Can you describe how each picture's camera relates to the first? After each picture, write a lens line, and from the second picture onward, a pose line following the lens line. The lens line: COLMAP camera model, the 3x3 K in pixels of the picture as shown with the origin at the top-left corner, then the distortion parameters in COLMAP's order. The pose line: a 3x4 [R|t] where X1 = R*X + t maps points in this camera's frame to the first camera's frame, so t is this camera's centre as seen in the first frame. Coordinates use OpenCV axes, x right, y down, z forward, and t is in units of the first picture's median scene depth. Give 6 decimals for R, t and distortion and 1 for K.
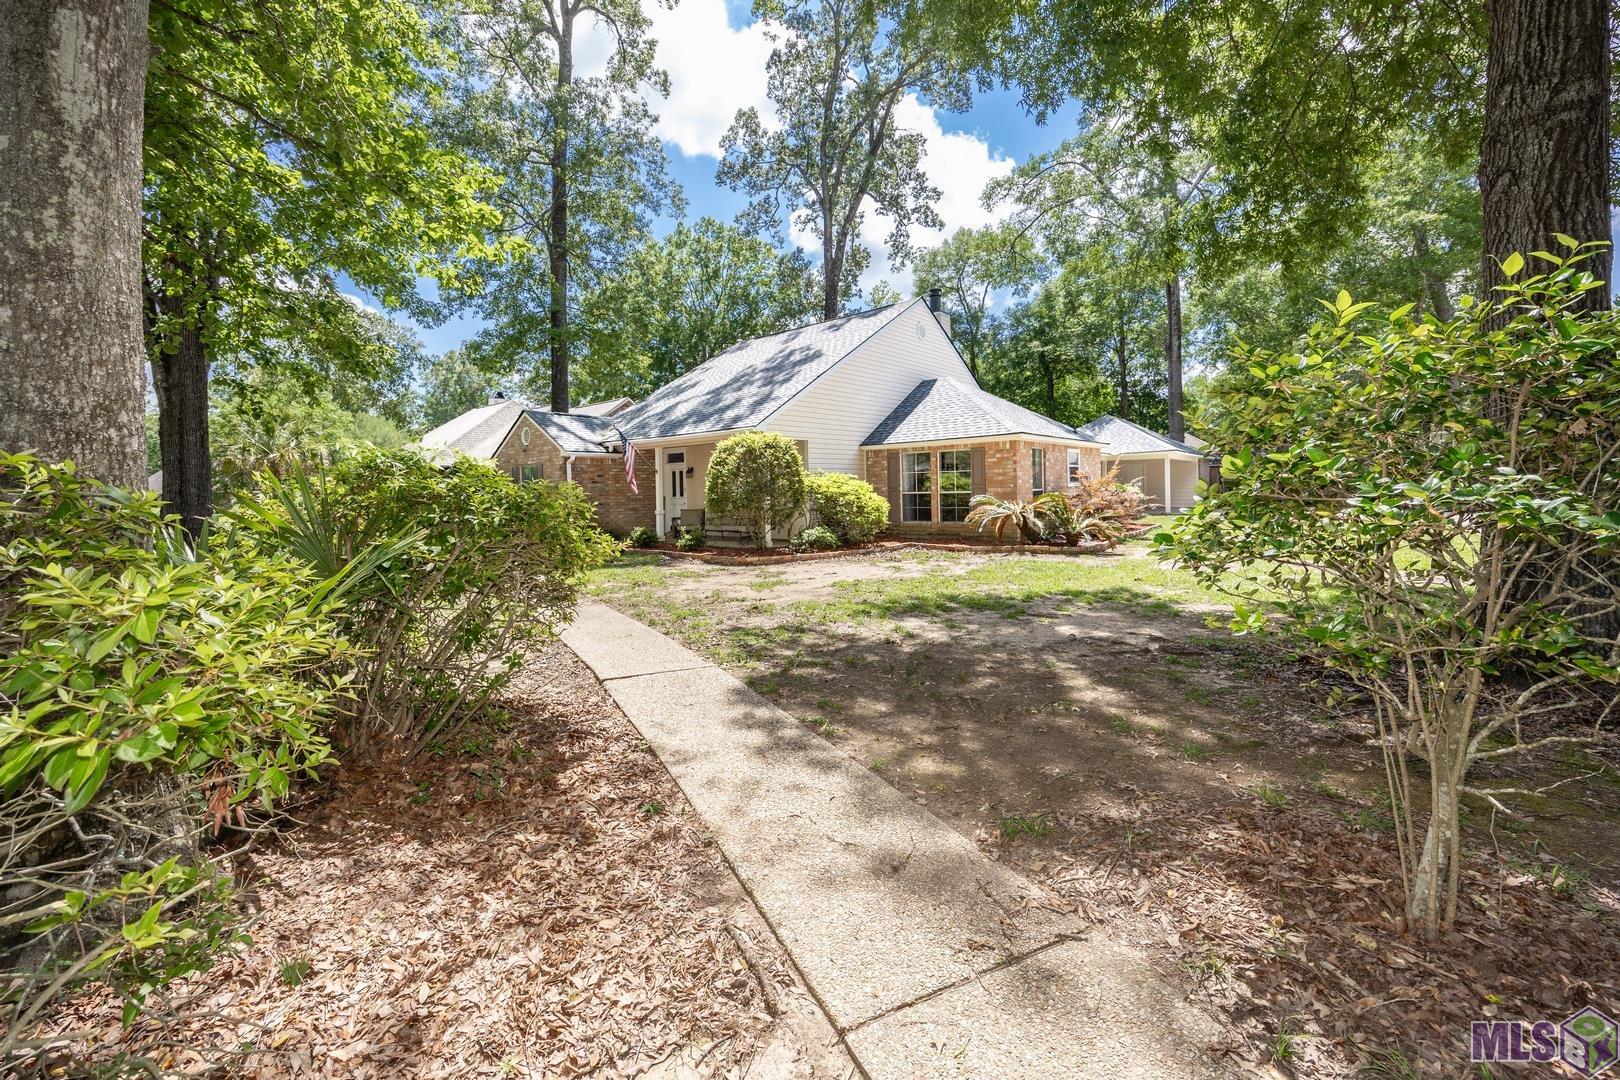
lens RADIAL K [[672.2, 0, 808.7], [0, 672.2, 489.1], [0, 0, 1]] dist [0.000793, 0.000023]
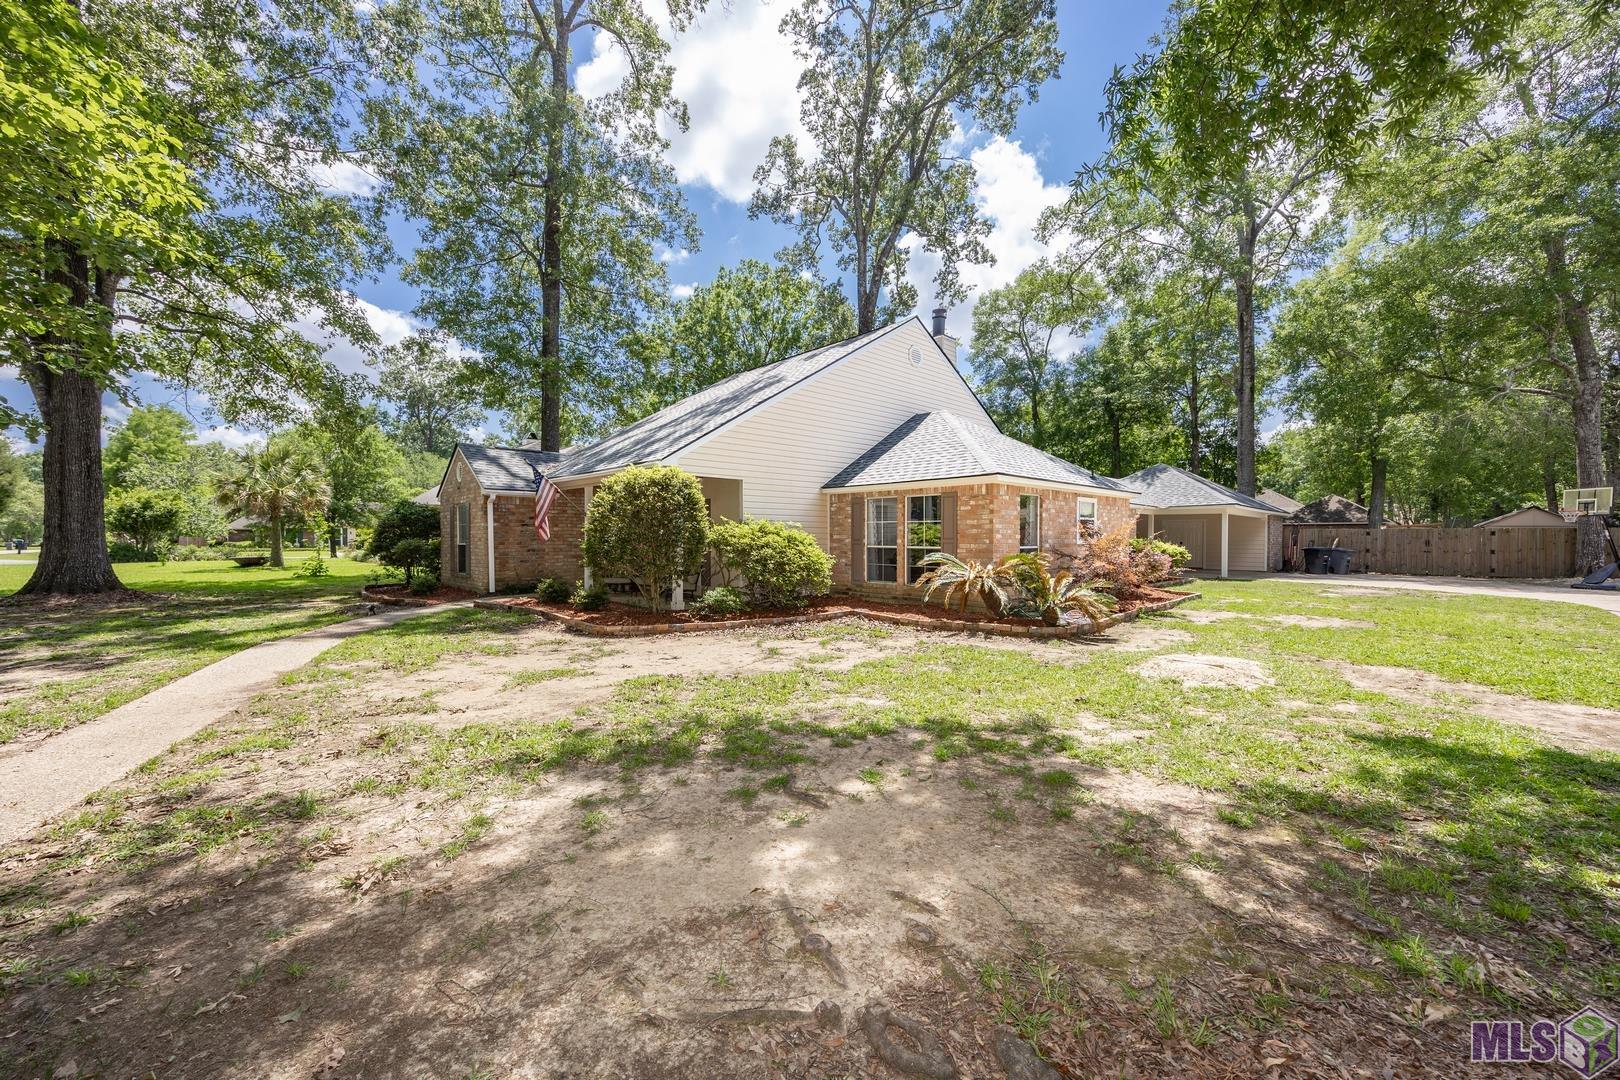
lens RADIAL K [[651.4, 0, 817.7], [0, 651.4, 539.6], [0, 0, 1]] dist [-0.011909, 0.000188]
pose [[0.994555, 0.025841, -0.100958, 0.070427], [-0.025372, 0.999661, 0.005925, -0.002568], [0.101077, -0.003332, 0.994873, 0.088058]]
